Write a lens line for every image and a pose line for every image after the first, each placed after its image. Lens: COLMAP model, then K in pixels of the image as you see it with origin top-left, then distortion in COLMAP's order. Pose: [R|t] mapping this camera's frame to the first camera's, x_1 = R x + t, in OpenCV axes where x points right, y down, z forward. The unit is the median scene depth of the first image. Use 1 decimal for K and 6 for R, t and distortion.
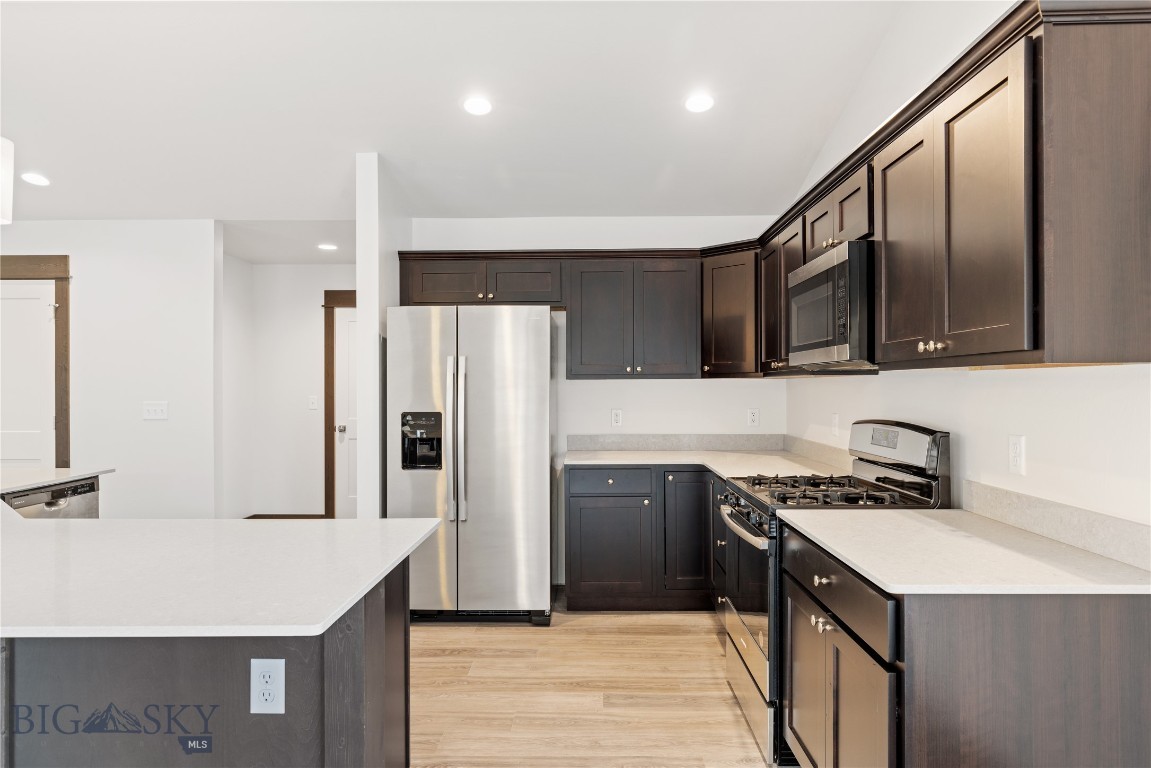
lens RADIAL K [[718.6, 0, 575.3], [0, 718.6, 383.1], [0, 0, 1]] dist [0.002711, 0.001189]
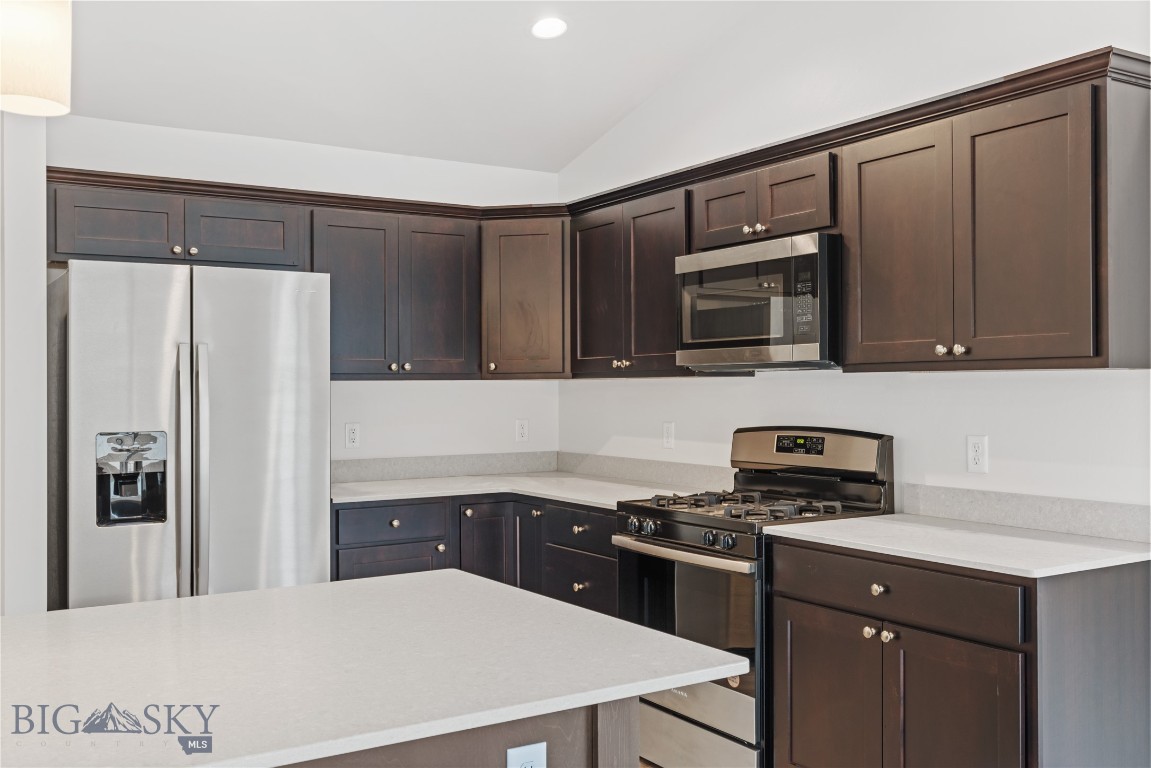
lens RADIAL K [[1071.1, 0, 575.0], [0, 1071.1, 382.5], [0, 0, 1]] dist [0.009854, 0.000000]
pose [[0.835013, 0.002812, 0.550223, -0.418291], [-0.000333, 0.999989, -0.004606, 0.001649], [-0.550230, 0.003663, 0.835005, 0.009245]]
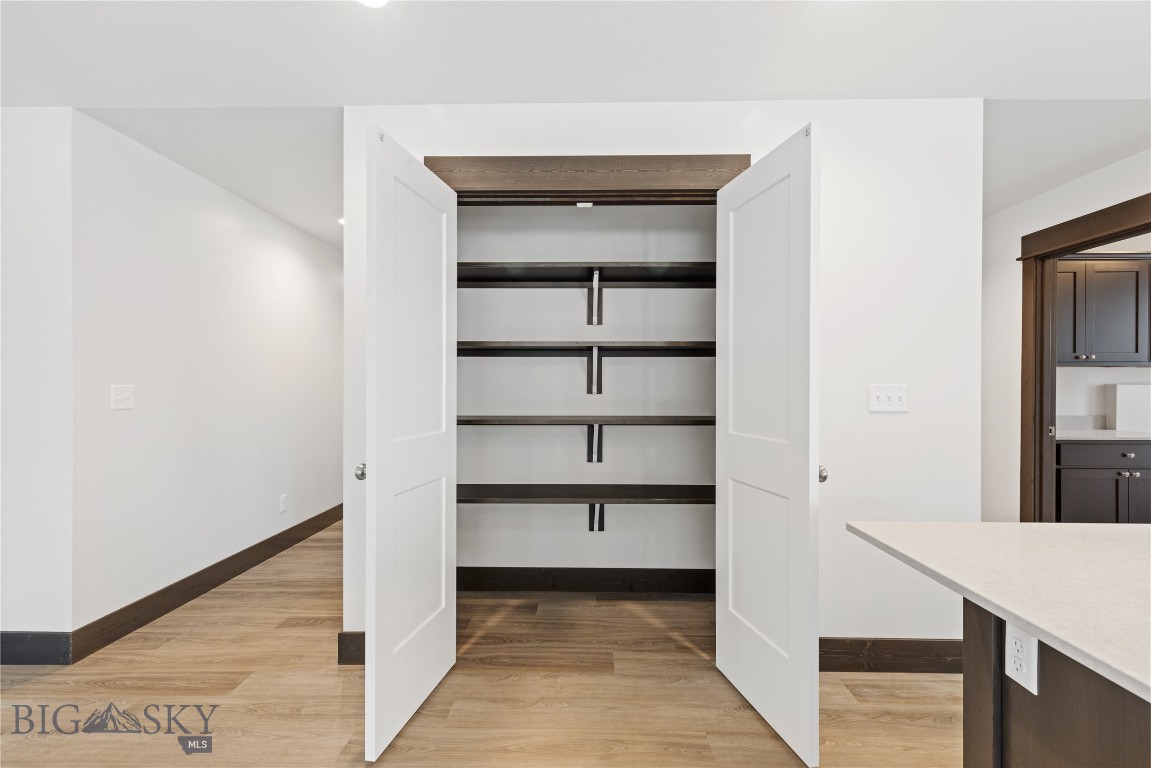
lens RADIAL K [[516.5, 0, 582.5], [0, 516.5, 389.4], [0, 0, 1]] dist [0.005789, -0.000791]
pose [[0.999989, 0.003905, -0.002562, -1.069501], [-0.003887, 0.999968, 0.006959, 0.035452], [0.002590, -0.006949, 0.999973, 0.677467]]
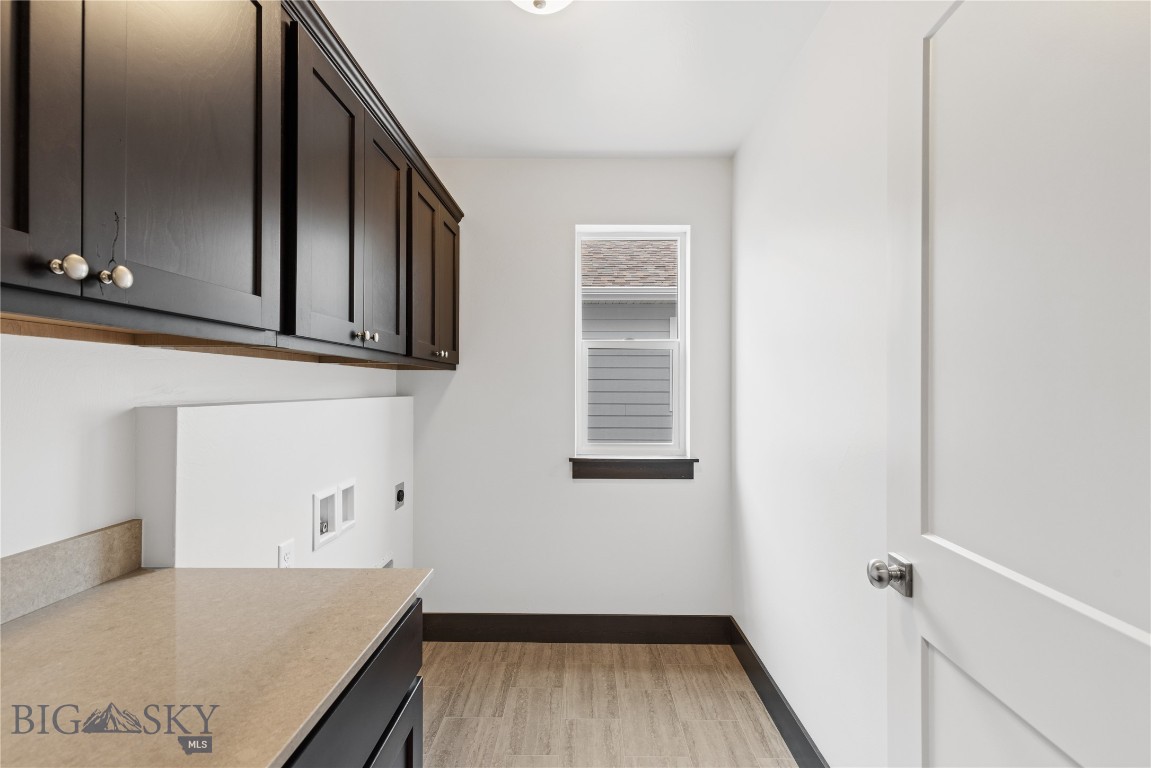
lens RADIAL K [[516.5, 0, 577.2], [0, 516.5, 382.8], [0, 0, 1]] dist [0.005789, -0.000791]
pose [[-0.008250, 0.010436, 0.999912, -0.317299], [-0.003264, 0.999940, -0.010463, 0.017327], [-0.999961, -0.003350, -0.008216, 1.475341]]
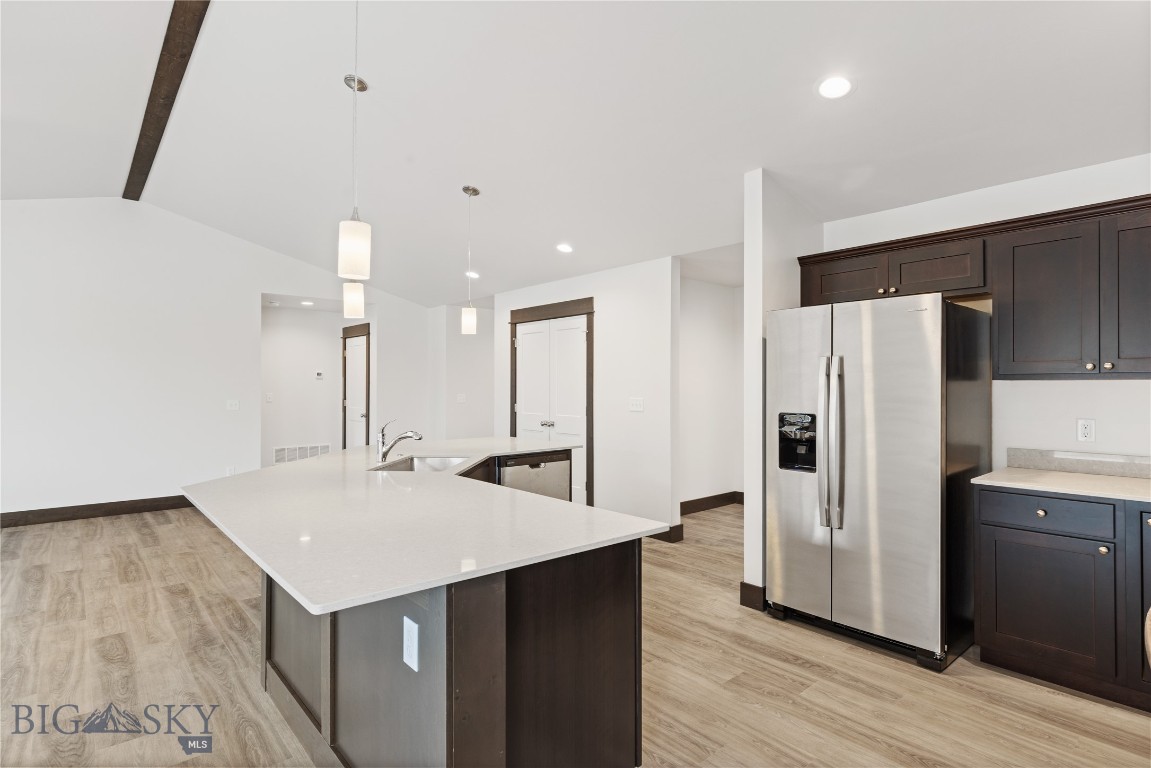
lens RADIAL K [[582.1, 0, 579.5], [0, 582.1, 381.9], [0, 0, 1]] dist [-0.000428, 0.001222]
pose [[0.672481, -0.001699, -0.740112, 0.190952], [-0.000655, 0.999996, -0.002891, -0.000934], [0.740114, 0.002429, 0.672477, 0.232853]]
